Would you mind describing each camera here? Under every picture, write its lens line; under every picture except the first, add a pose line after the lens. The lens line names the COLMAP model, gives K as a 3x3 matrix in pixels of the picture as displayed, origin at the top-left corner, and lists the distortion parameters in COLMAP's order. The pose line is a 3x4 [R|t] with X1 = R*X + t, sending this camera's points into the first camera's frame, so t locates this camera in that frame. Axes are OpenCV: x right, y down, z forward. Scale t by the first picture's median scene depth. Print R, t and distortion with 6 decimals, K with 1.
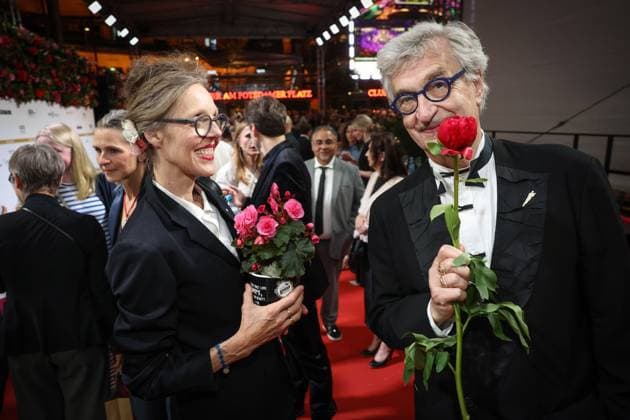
lens RADIAL K [[465.7, 0, 315.0], [0, 465.7, 210.0], [0, 0, 1]] dist [-0.076070, 0.117487]
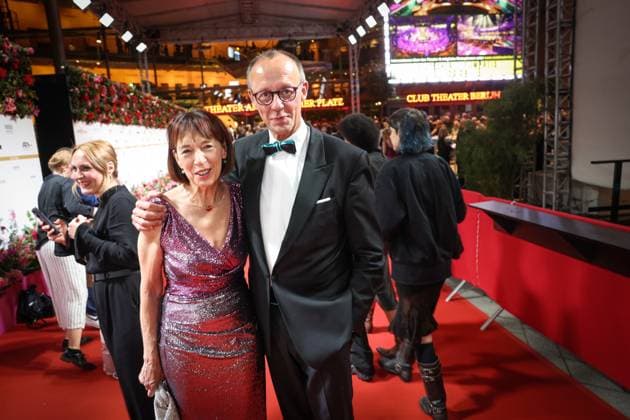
lens RADIAL K [[465.7, 0, 315.0], [0, 465.7, 210.0], [0, 0, 1]] dist [-0.076070, 0.117487]
pose [[0.997703, -0.021530, -0.064230, -0.019389], [0.019777, 0.999418, -0.027804, -0.040133], [0.064791, 0.026470, 0.997548, 0.240495]]
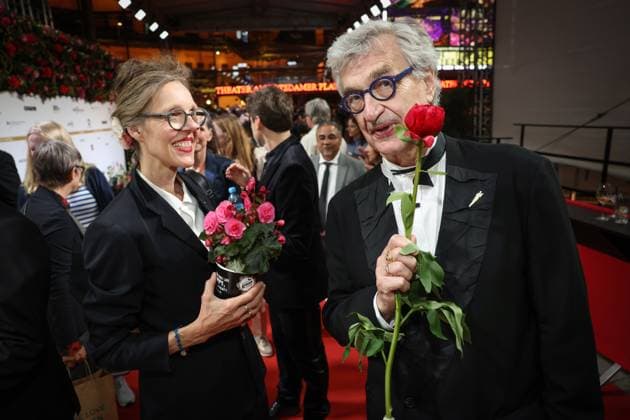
lens RADIAL K [[475.8, 0, 315.0], [0, 475.8, 210.0], [0, 0, 1]] dist [-0.057751, 0.094814]
pose [[0.997425, 0.008609, -0.071197, 0.015209], [-0.007898, 0.999916, 0.010256, -0.000638], [0.071280, -0.009668, 0.997410, -0.002064]]
